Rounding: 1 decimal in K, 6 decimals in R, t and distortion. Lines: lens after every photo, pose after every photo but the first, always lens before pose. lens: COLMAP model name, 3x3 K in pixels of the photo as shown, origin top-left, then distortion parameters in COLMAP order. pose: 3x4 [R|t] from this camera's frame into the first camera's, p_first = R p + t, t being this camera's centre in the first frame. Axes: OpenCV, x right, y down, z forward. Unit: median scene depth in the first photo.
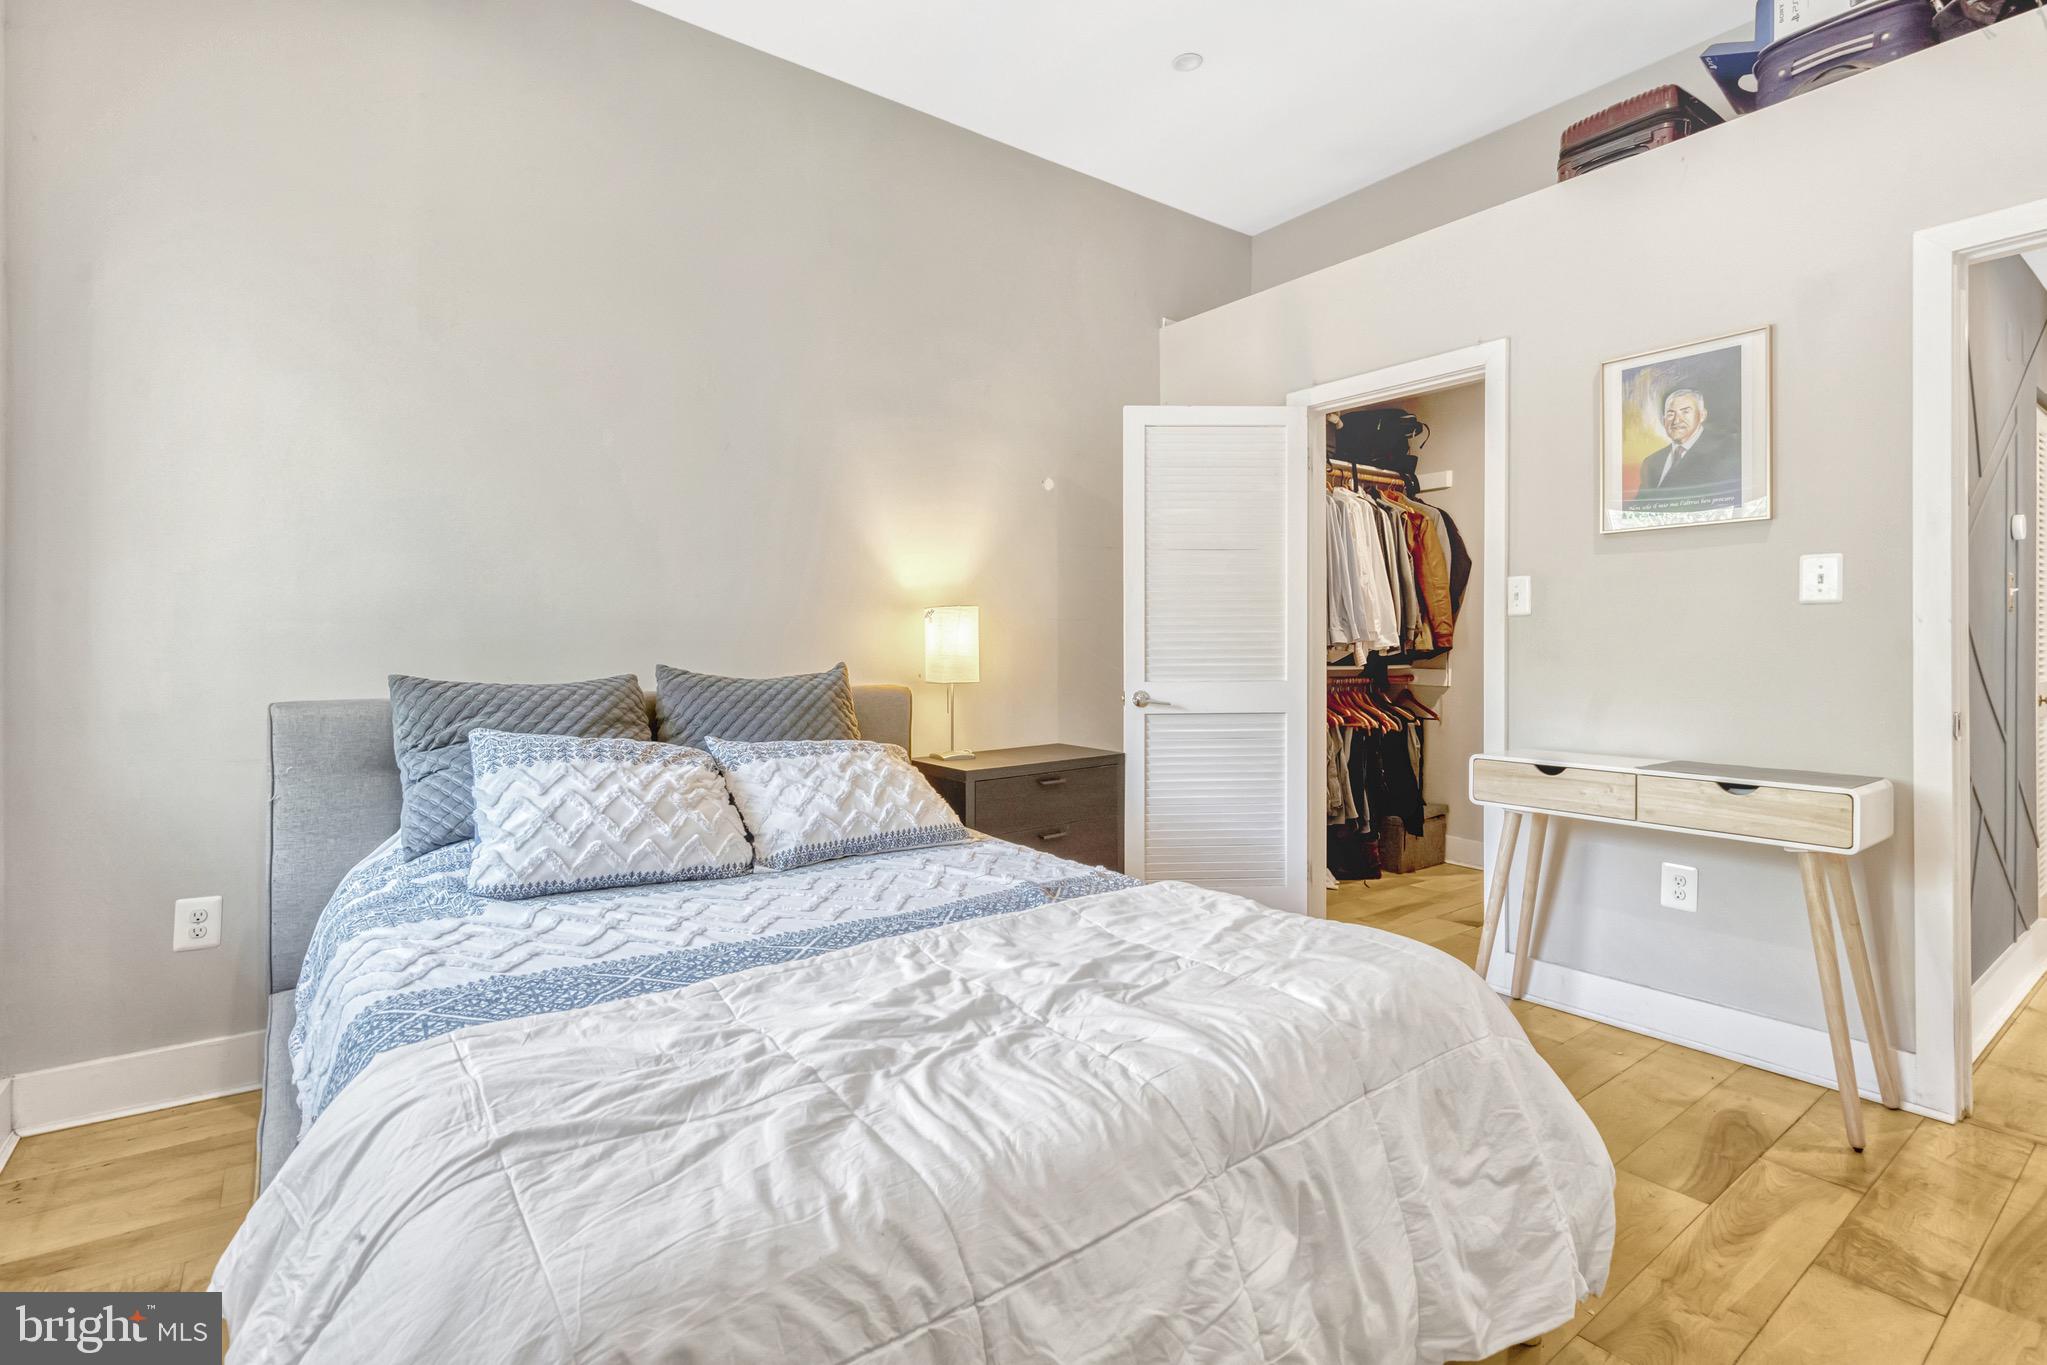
lens RADIAL K [[946.4, 0, 1017.4], [0, 946.4, 680.5], [0, 0, 1]] dist [-0.002067, -0.001507]
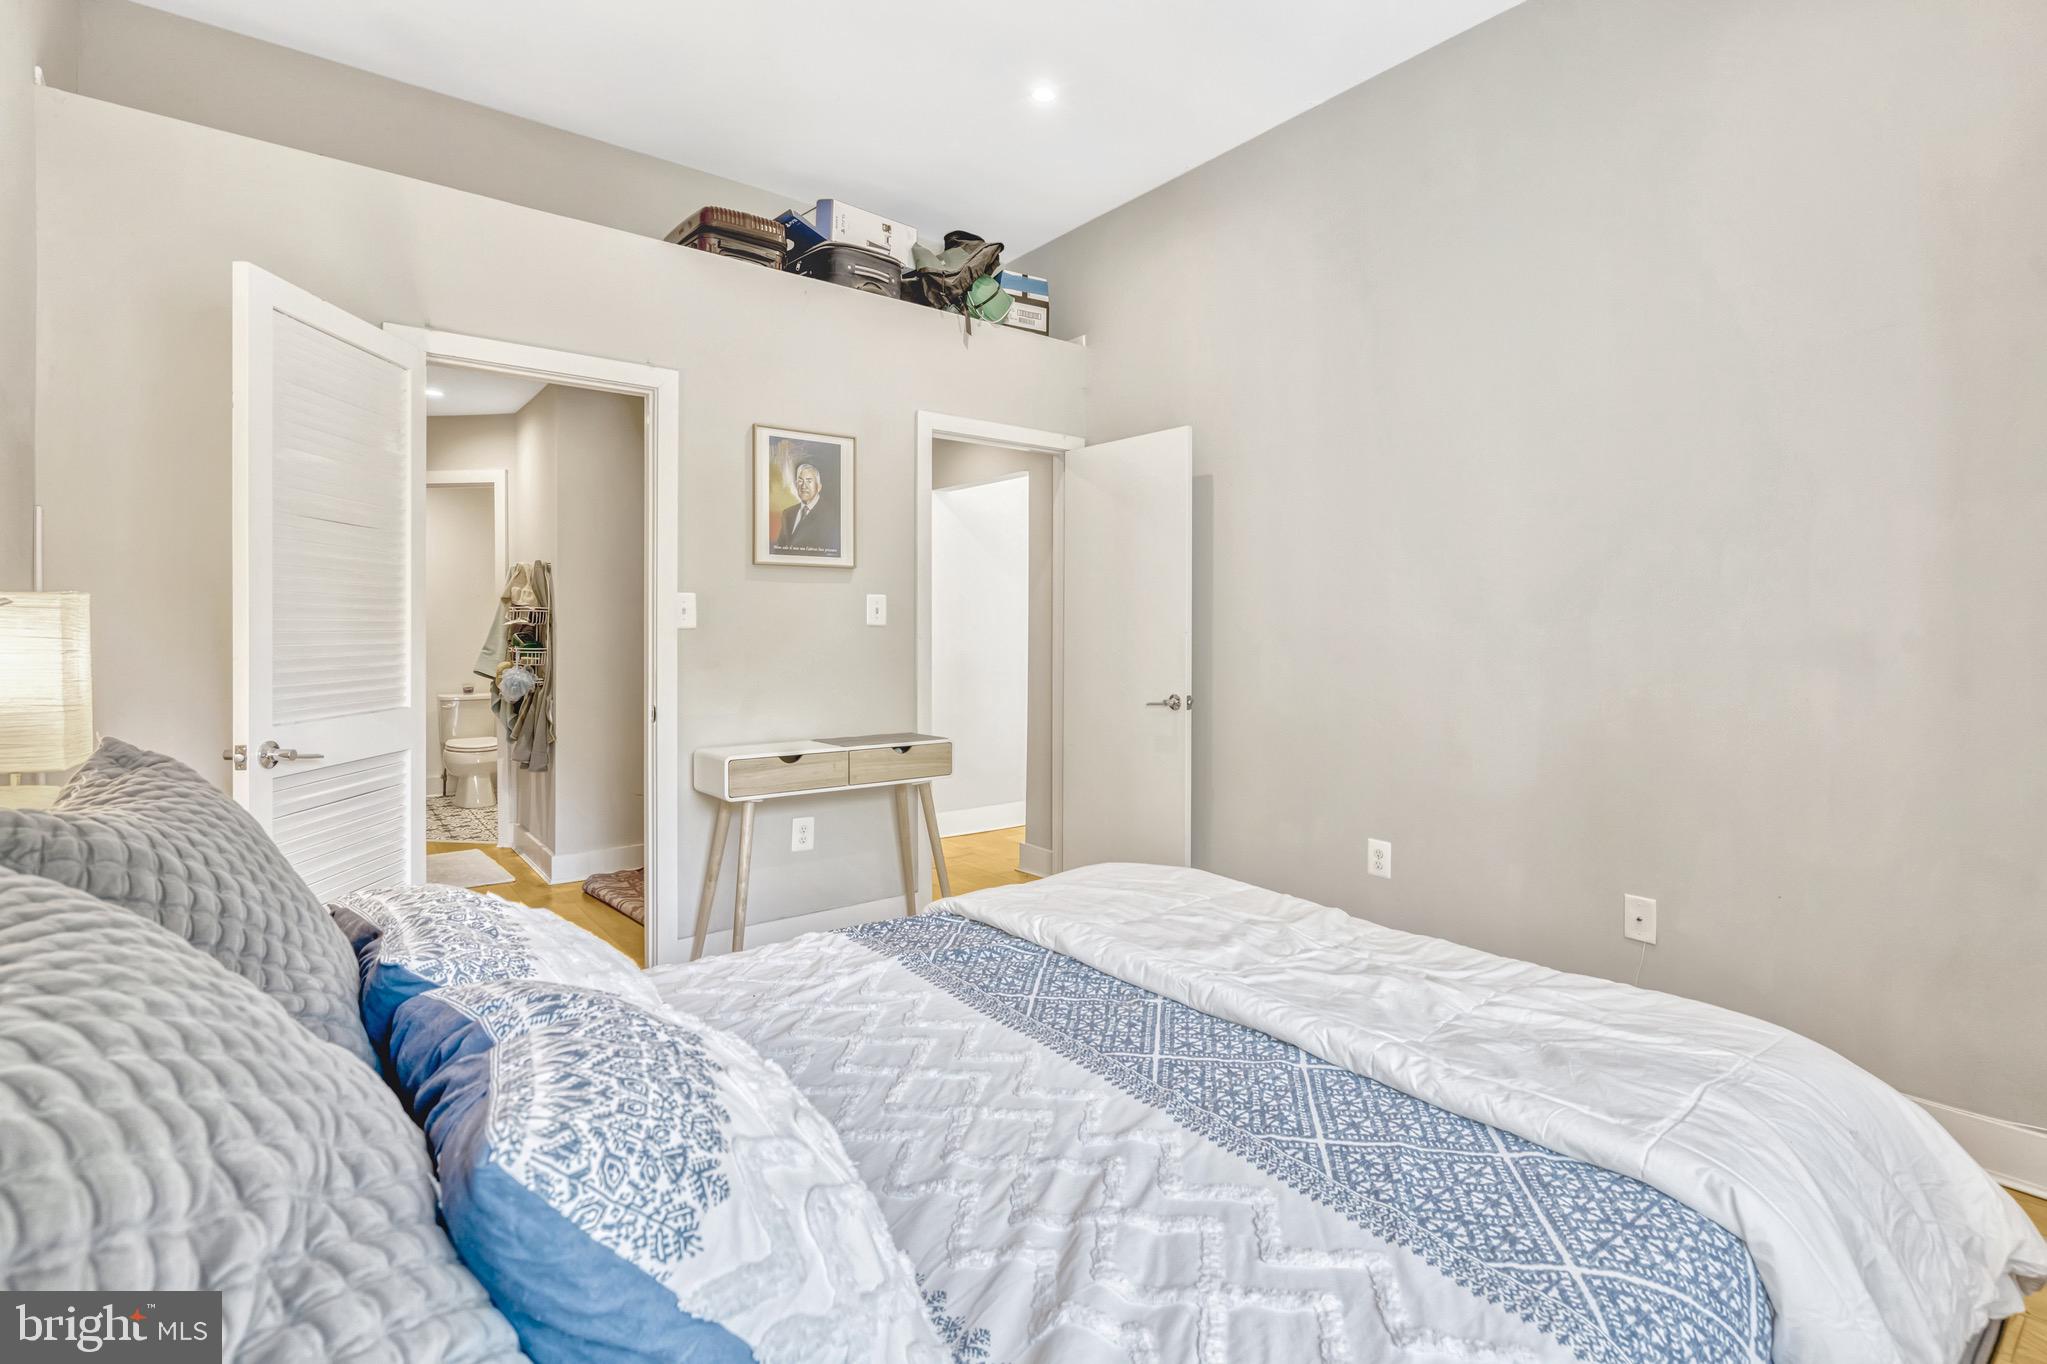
lens RADIAL K [[946.4, 0, 1017.4], [0, 946.4, 680.0], [0, 0, 1]] dist [-0.002067, -0.001507]
pose [[0.007027, -0.046105, 0.998912, -0.654210], [0.038123, 0.998223, 0.045805, -0.052010], [-0.999248, 0.037759, 0.008772, 0.704159]]
